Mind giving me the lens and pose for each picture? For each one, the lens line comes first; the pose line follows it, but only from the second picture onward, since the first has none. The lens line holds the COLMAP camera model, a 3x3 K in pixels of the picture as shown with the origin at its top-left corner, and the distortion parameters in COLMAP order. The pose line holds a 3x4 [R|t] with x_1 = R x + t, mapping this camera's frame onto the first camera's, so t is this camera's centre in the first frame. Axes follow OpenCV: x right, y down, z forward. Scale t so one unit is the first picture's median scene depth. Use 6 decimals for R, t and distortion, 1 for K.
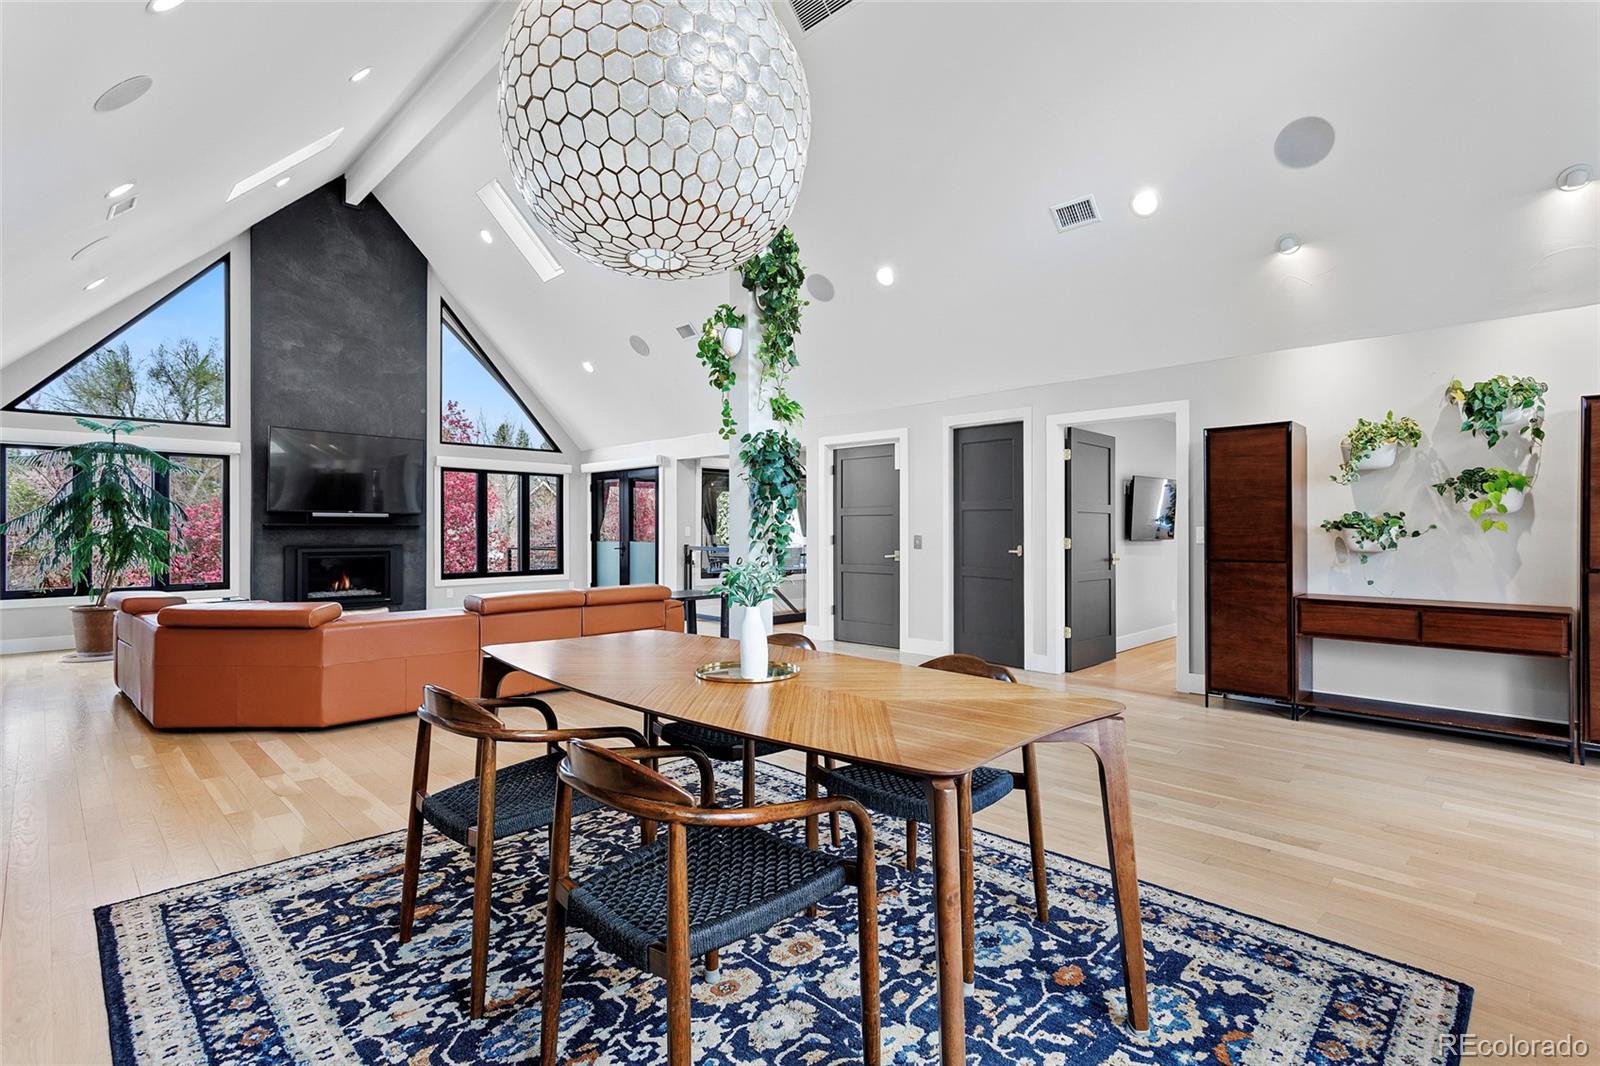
lens RADIAL K [[758.9, 0, 795.9], [0, 758.9, 523.5], [0, 0, 1]] dist [-0.000020, 0.000780]
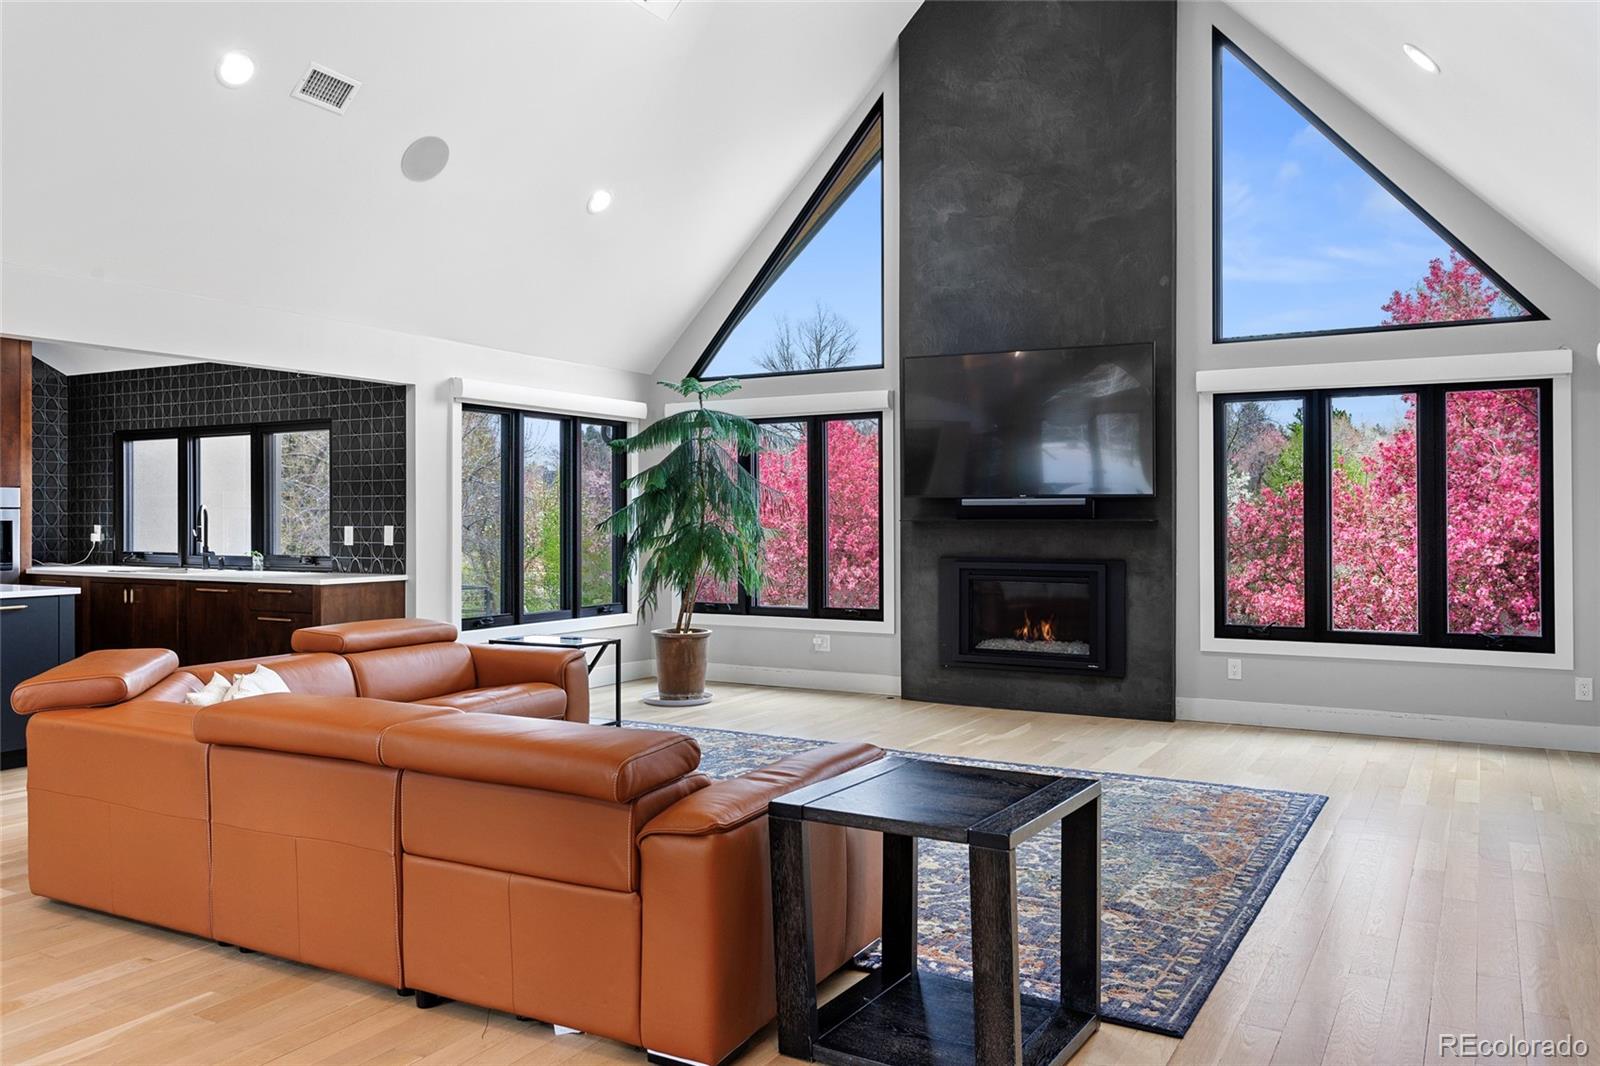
lens RADIAL K [[1186.3, 0, 801.9], [0, 1186.3, 514.3], [0, 0, 1]] dist [0.002755, 0.003932]
pose [[0.265722, -0.002120, -0.964047, 0.226799], [0.009316, 0.999957, 0.000369, -0.004974], [0.964005, -0.009080, 0.265730, 0.776540]]
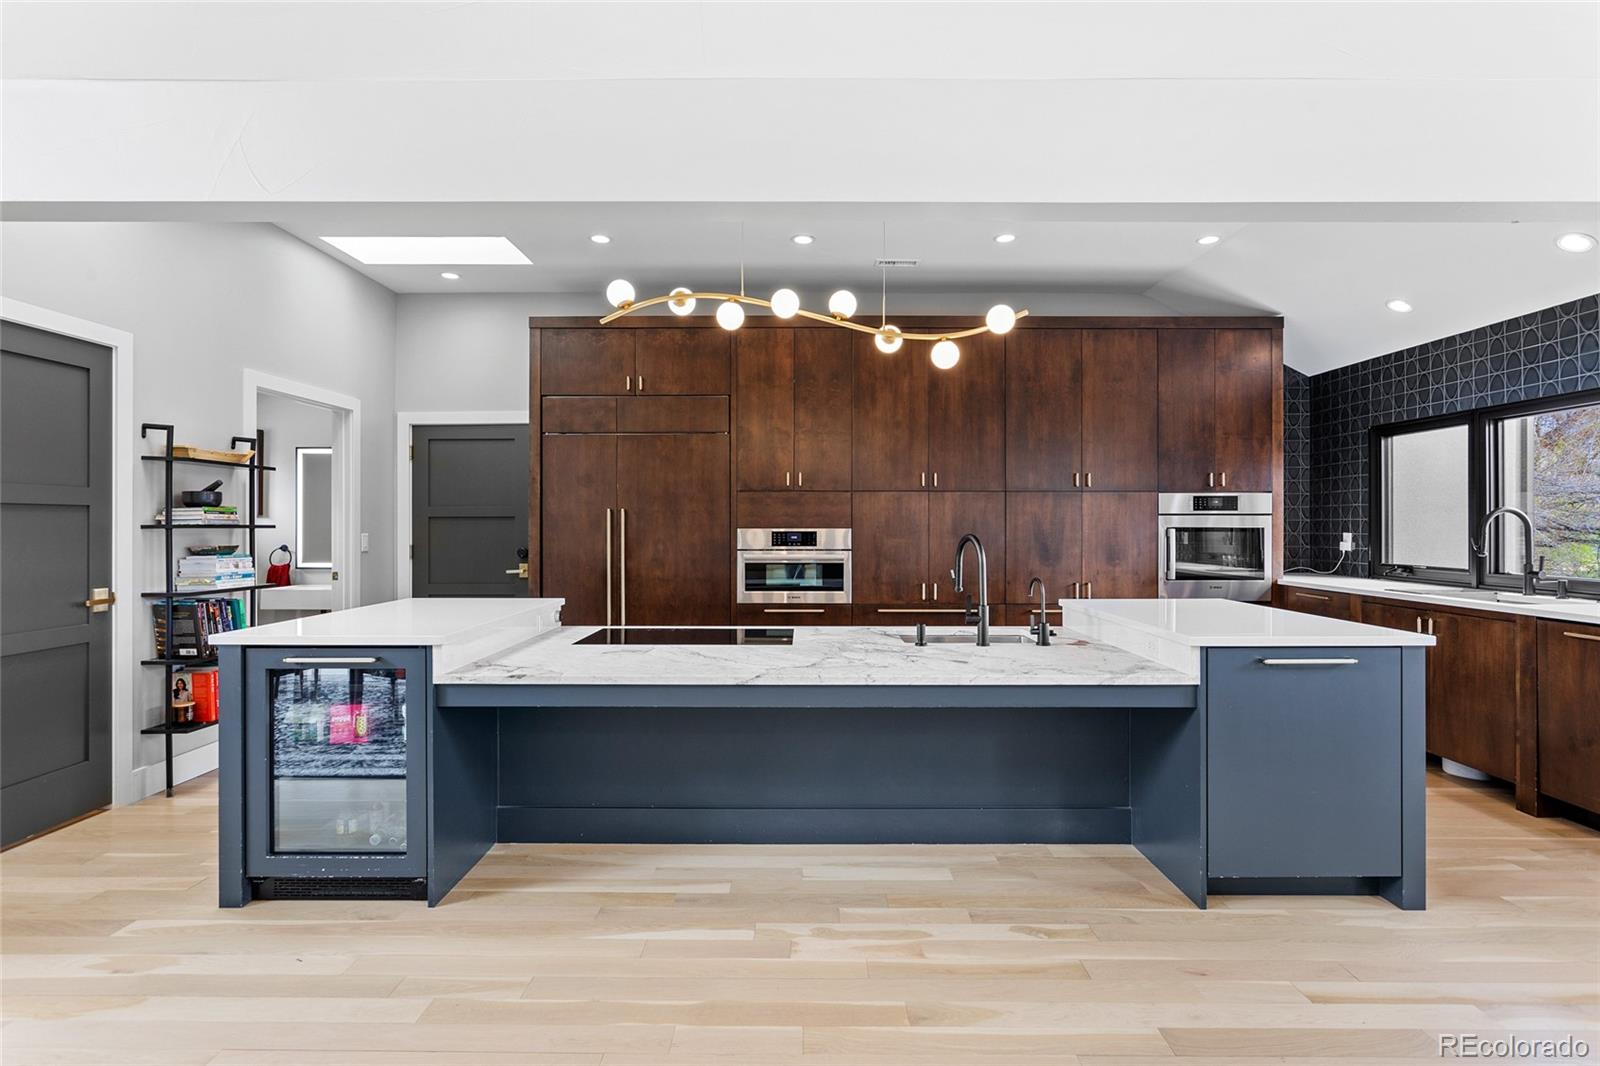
lens RADIAL K [[781.6, 0, 802.3], [0, 781.6, 526.7], [0, 0, 1]] dist [-0.007310, 0.003470]
pose [[-0.708492, 0.002688, -0.705713, -0.272500], [0.007588, 0.999964, -0.003809, -0.006966], [0.705678, -0.008053, -0.708487, 0.556740]]
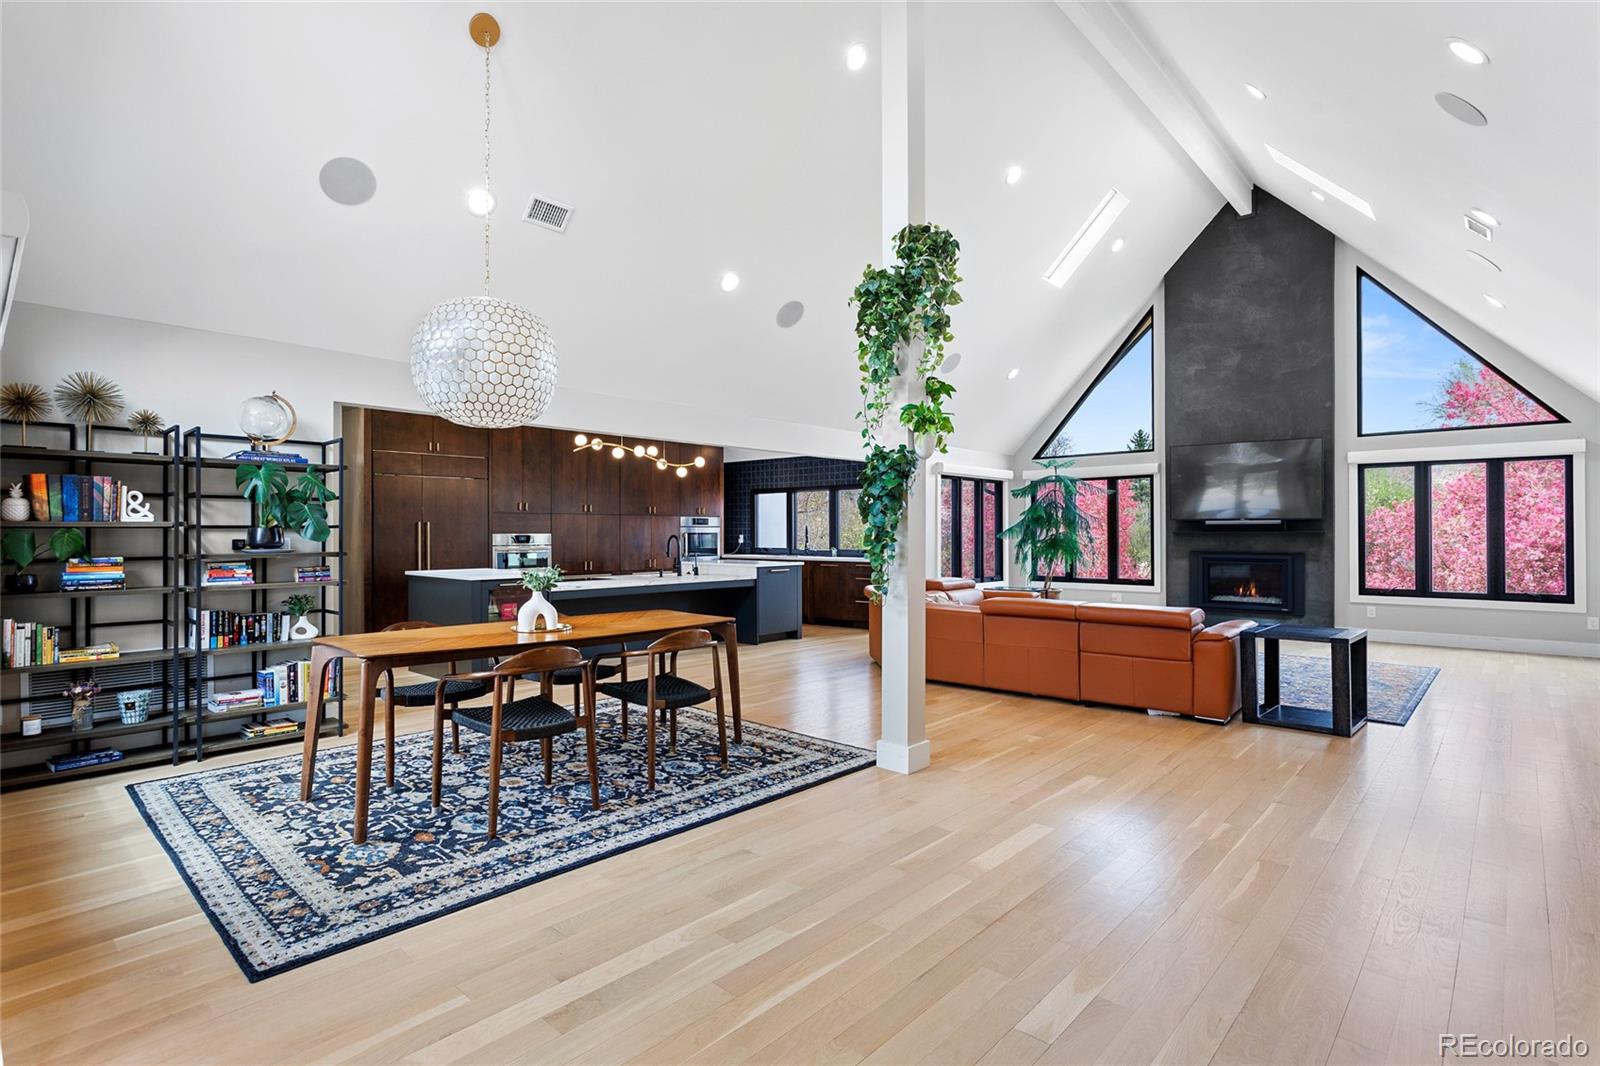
lens RADIAL K [[781.6, 0, 806.4], [0, 781.6, 530.0], [0, 0, 1]] dist [-0.007310, 0.003470]
pose [[0.049858, -0.000757, -0.998756, 0.531308], [0.010801, 0.999942, -0.000219, -0.008509], [0.998698, -0.010777, 0.049863, 0.452637]]
